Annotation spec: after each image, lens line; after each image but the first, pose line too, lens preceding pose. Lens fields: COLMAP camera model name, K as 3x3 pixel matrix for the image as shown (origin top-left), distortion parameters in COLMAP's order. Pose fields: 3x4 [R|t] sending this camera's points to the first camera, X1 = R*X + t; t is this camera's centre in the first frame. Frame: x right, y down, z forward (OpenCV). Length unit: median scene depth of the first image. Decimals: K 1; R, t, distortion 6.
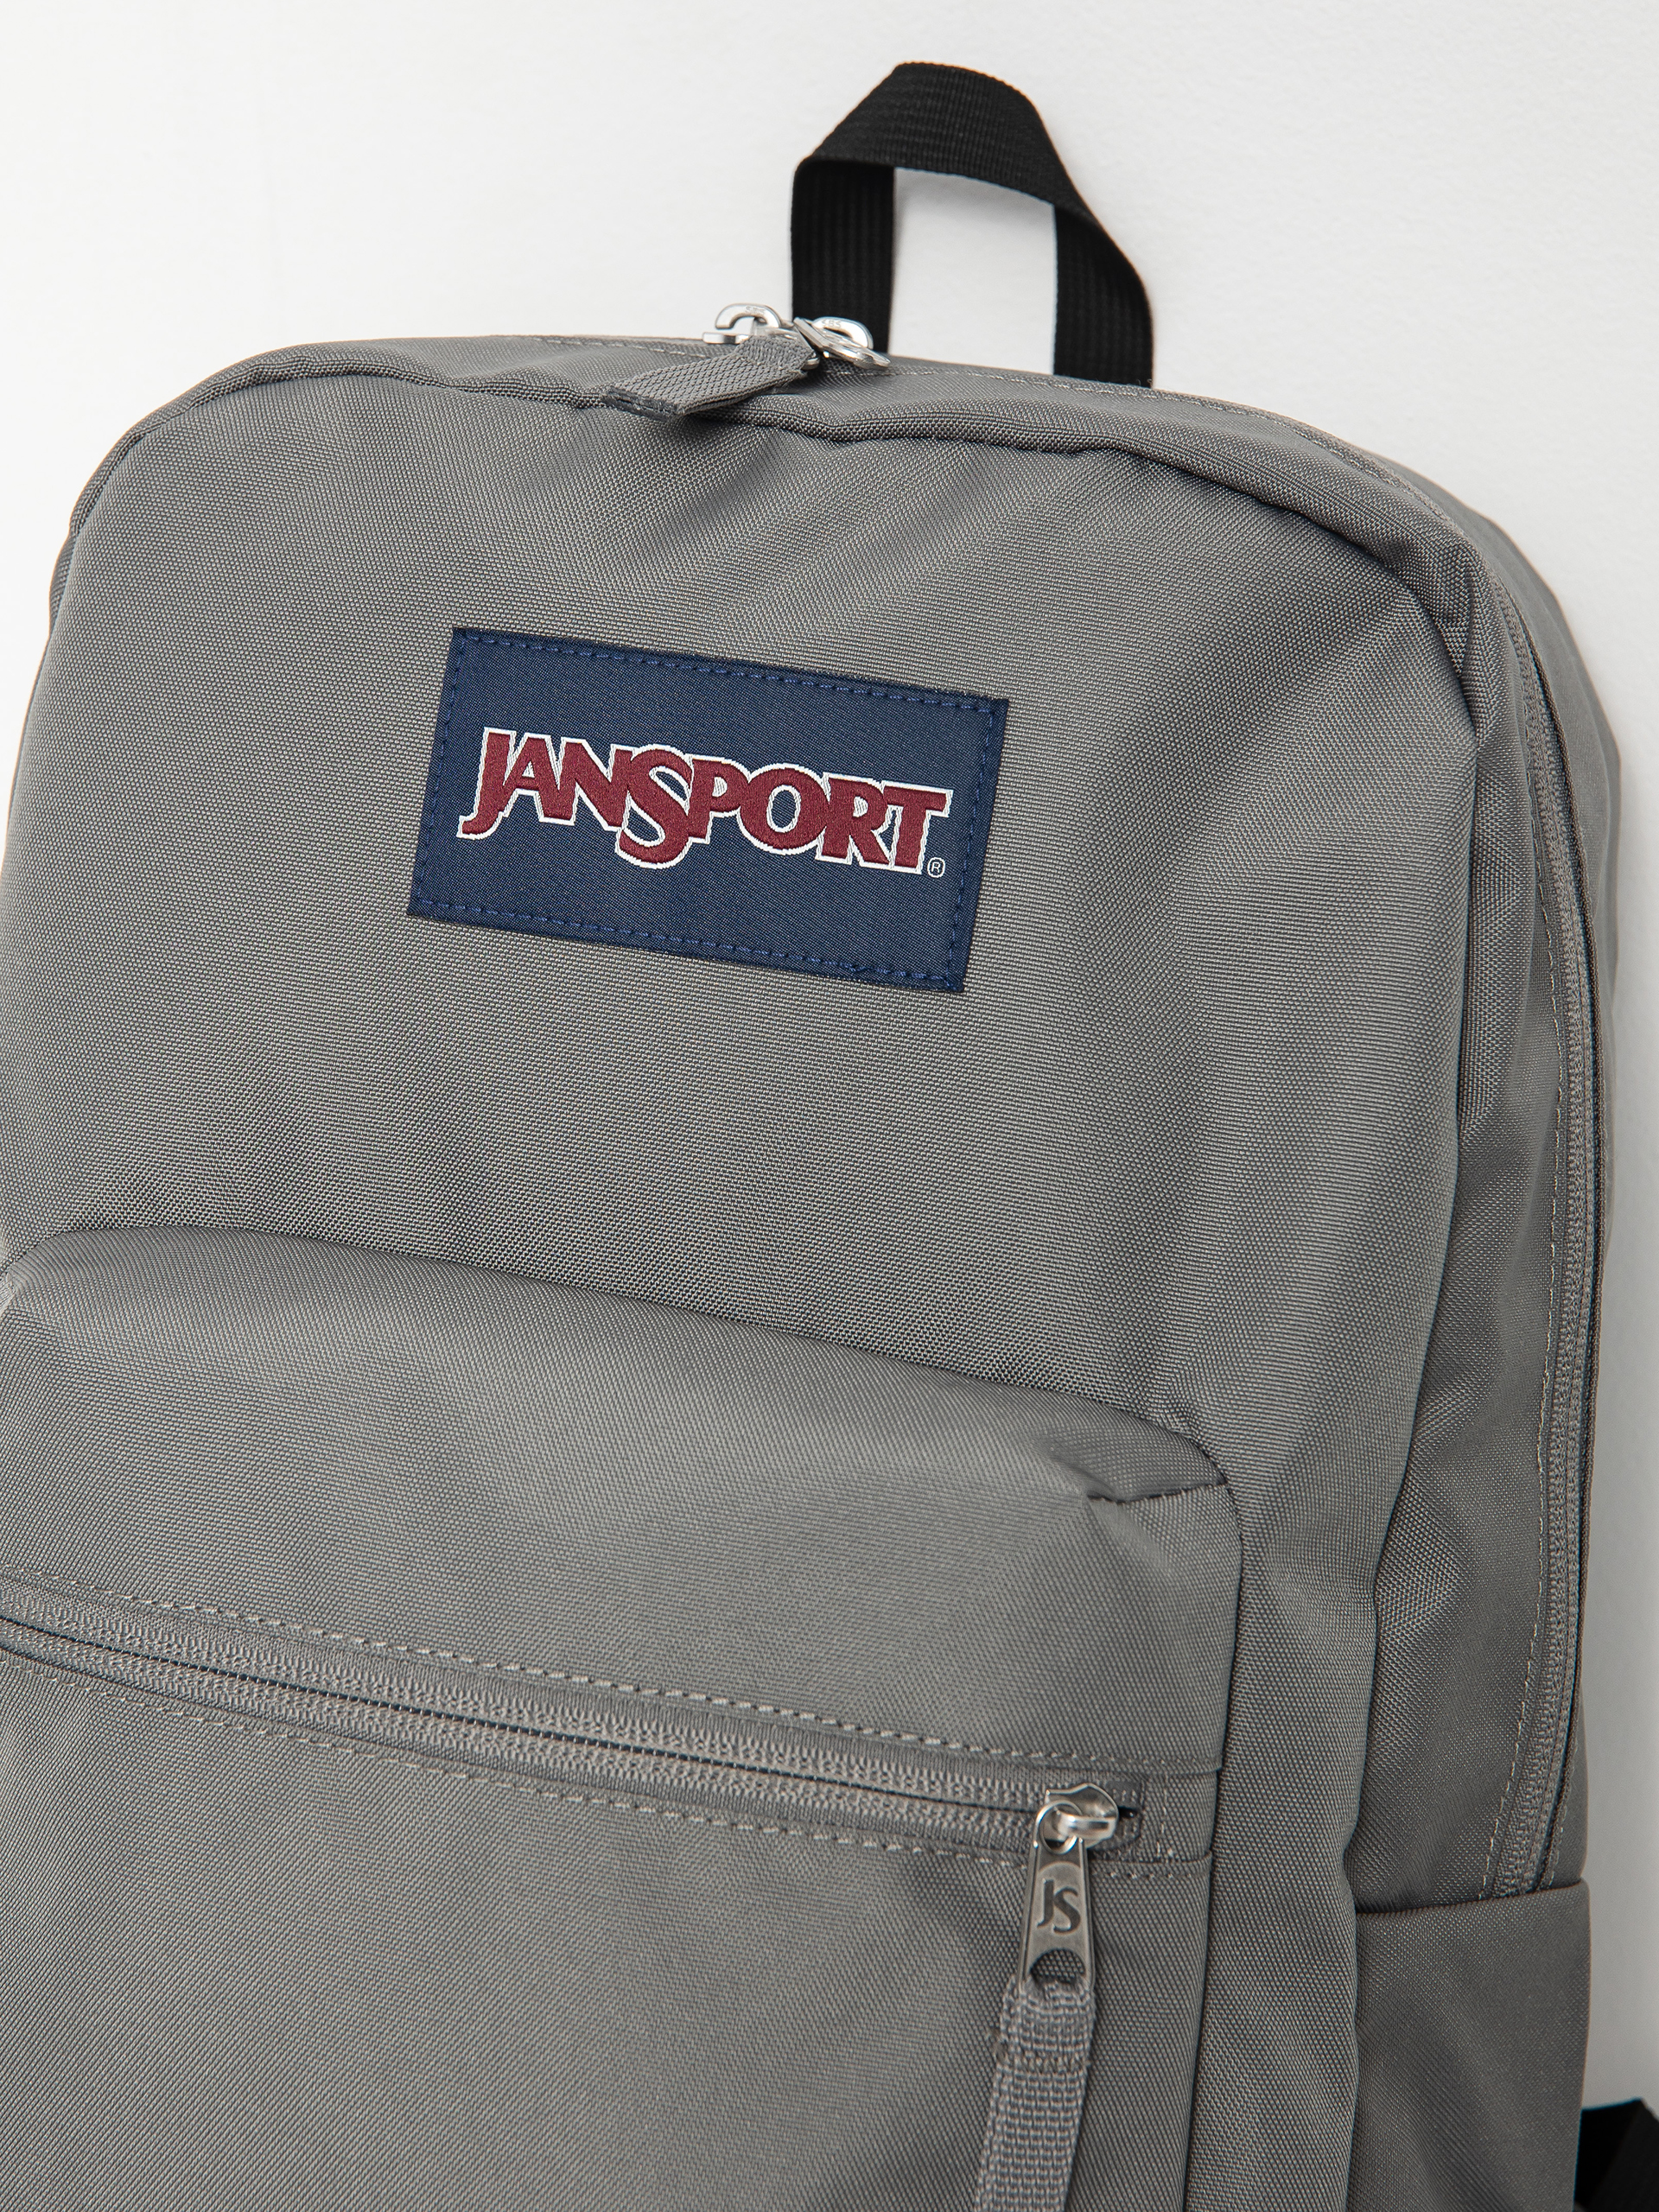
lens RADIAL K [[4647.5, 0, 833.2], [0, 4647.5, 1109.5], [0, 0, 1]] dist [0.142552, 0.000000]
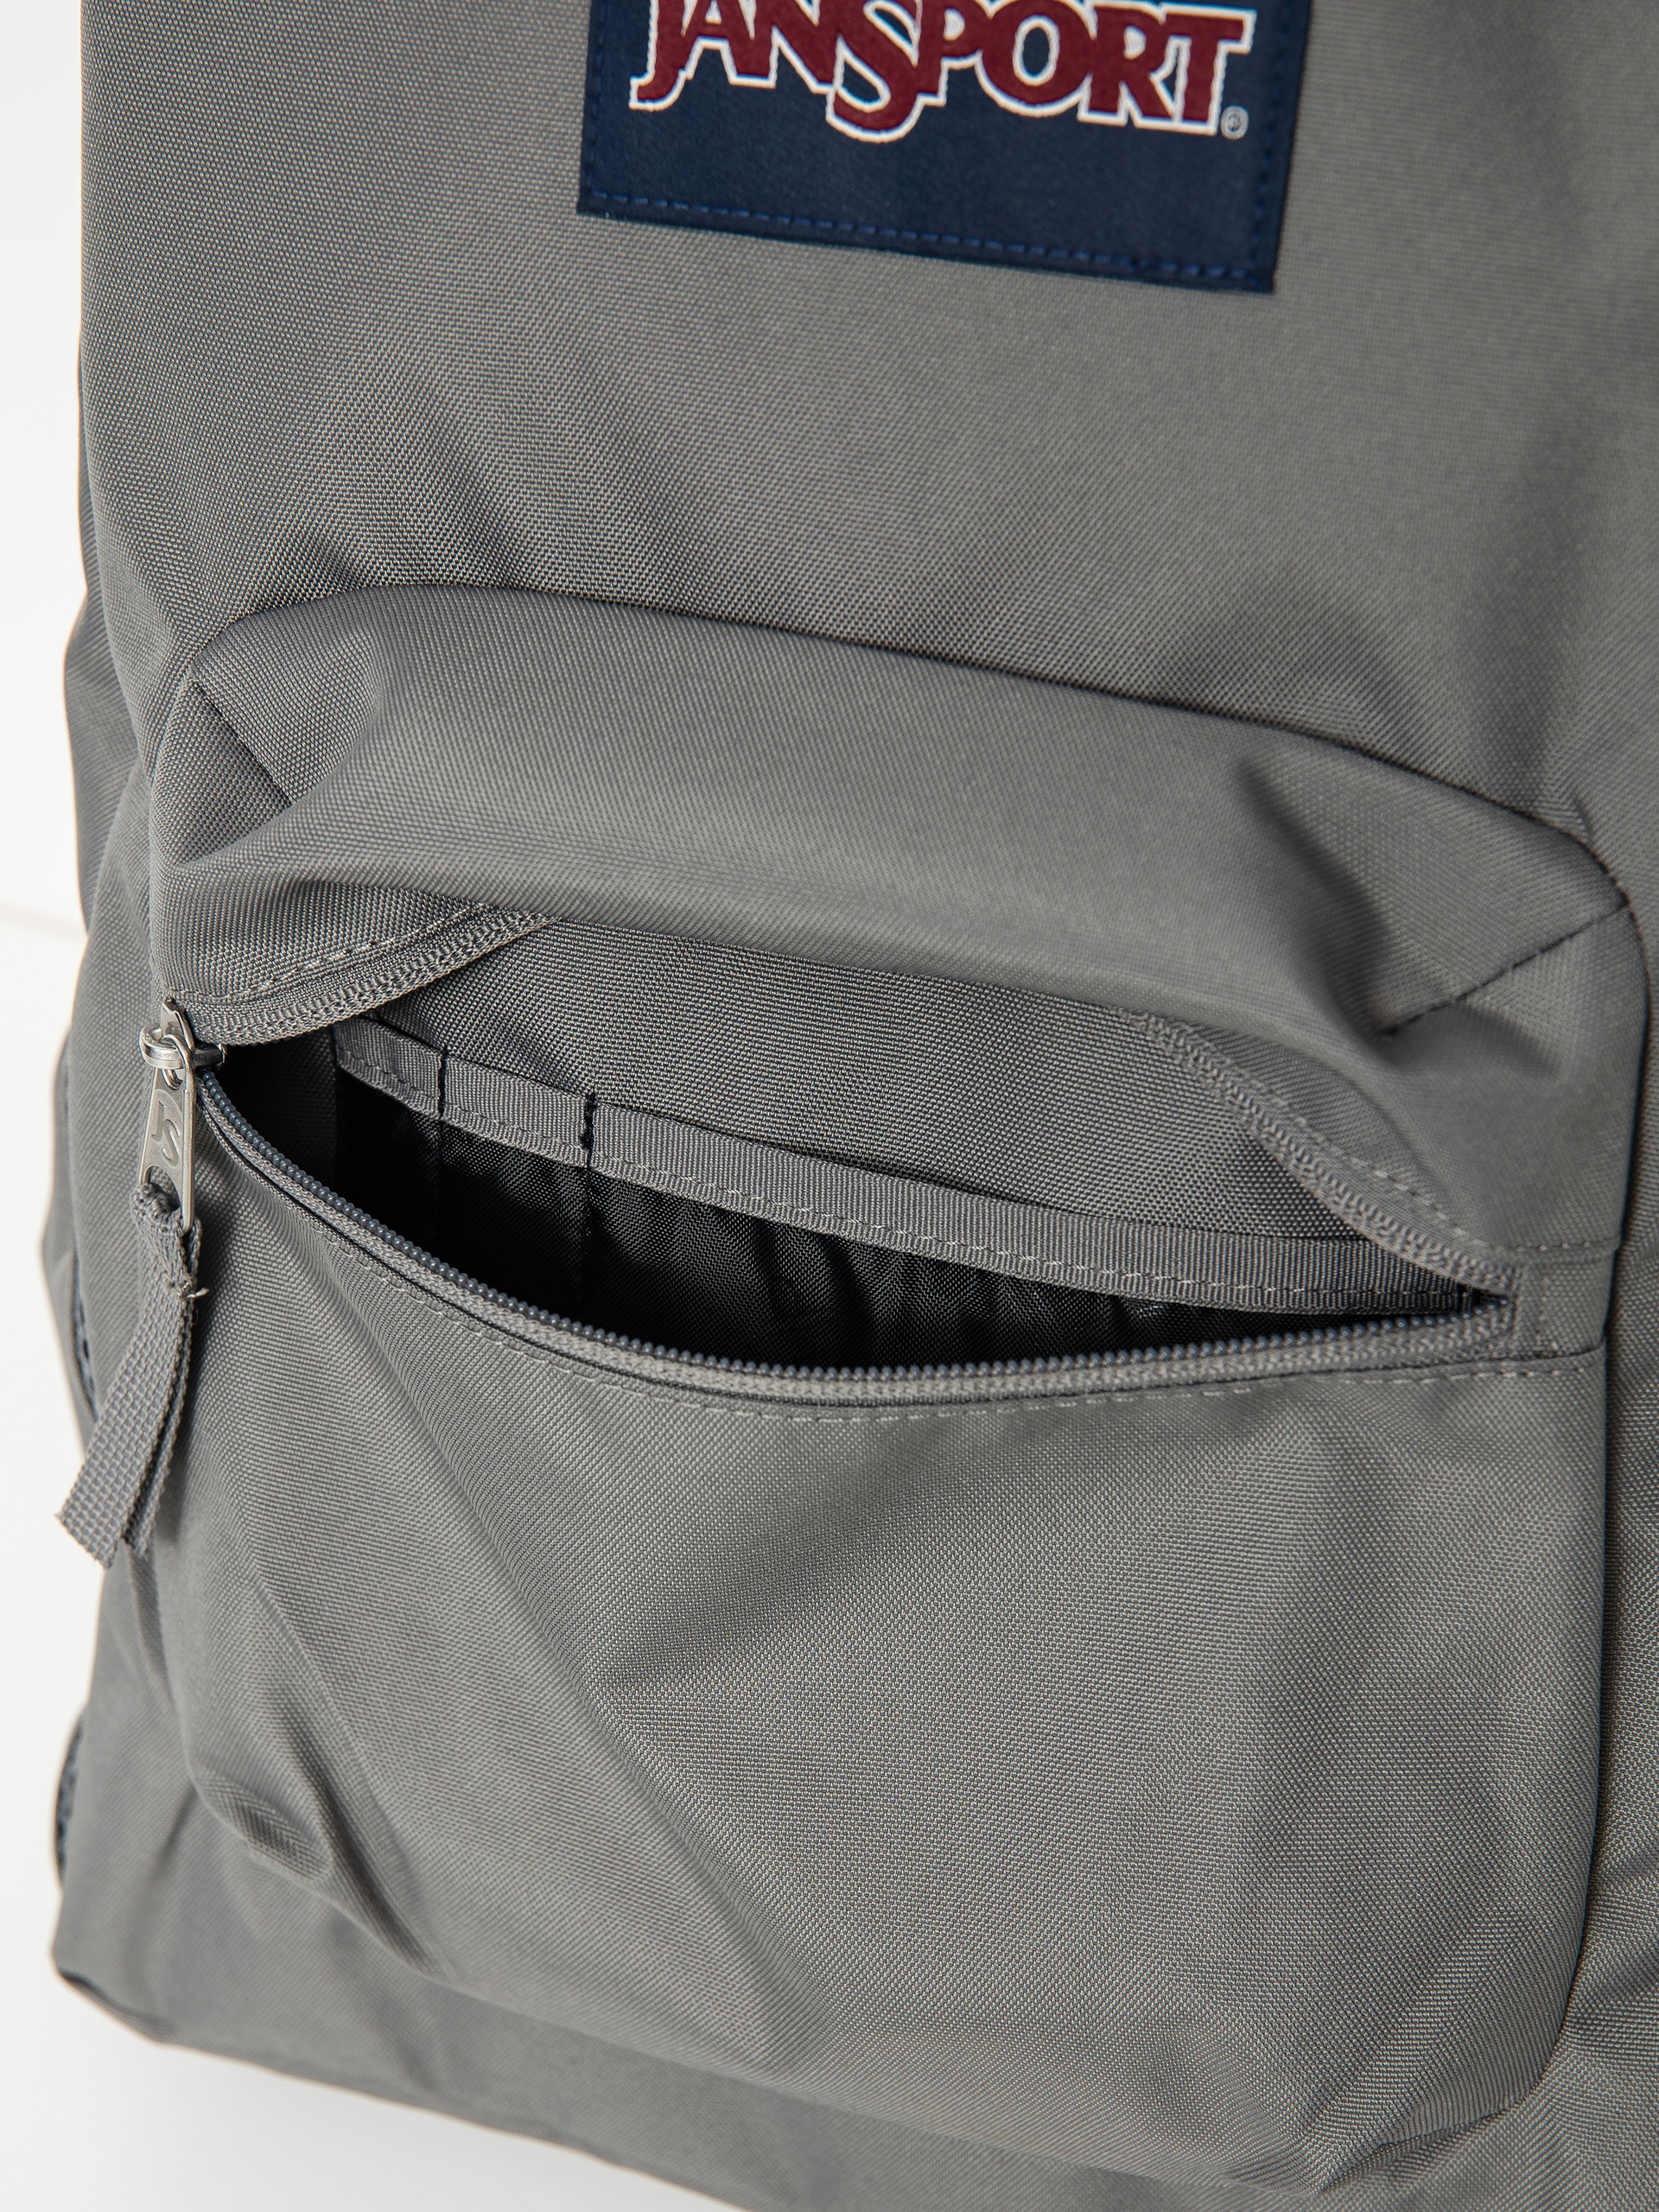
lens RADIAL K [[4647.5, 0, 831.1], [0, 4647.5, 1093.4], [0, 0, 1]] dist [0.142552, 0.000000]
pose [[0.995982, -0.007756, -0.089216, 0.022098], [0.019969, 0.990394, 0.136826, -0.001494], [0.087297, -0.138058, 0.986569, 0.214717]]
